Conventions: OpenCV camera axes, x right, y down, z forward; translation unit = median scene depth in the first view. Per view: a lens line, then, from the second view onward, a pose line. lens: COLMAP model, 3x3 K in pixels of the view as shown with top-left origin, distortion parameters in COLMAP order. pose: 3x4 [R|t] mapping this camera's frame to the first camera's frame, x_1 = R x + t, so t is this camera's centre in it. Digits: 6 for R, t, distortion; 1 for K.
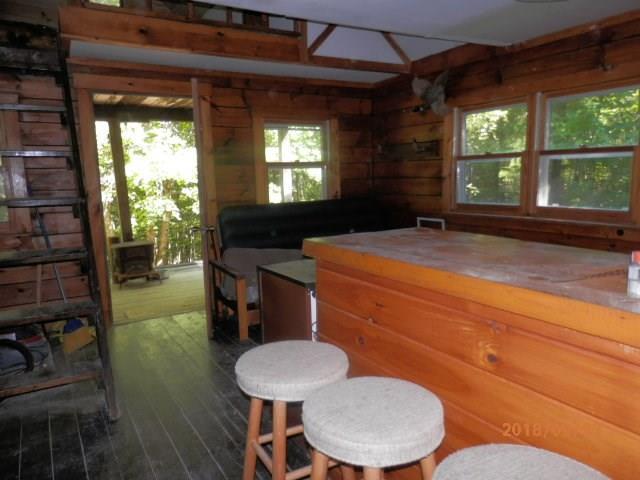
lens RADIAL K [[473.2, 0, 320.2], [0, 473.2, 244.0], [0, 0, 1]] dist [0.003523, 0.000238]
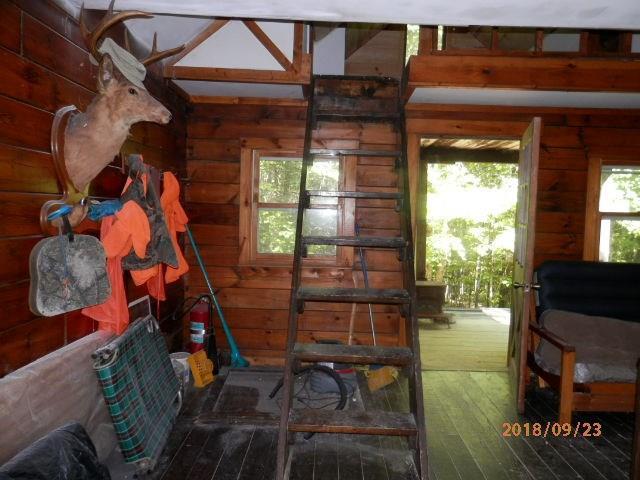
lens RADIAL K [[473.2, 0, 320.2], [0, 473.2, 244.0], [0, 0, 1]] dist [0.003523, 0.000238]
pose [[0.839664, 0.089623, -0.535661, -0.101241], [-0.133479, 0.990093, -0.043576, -0.017465], [0.526449, 0.108089, 0.843308, 0.052515]]
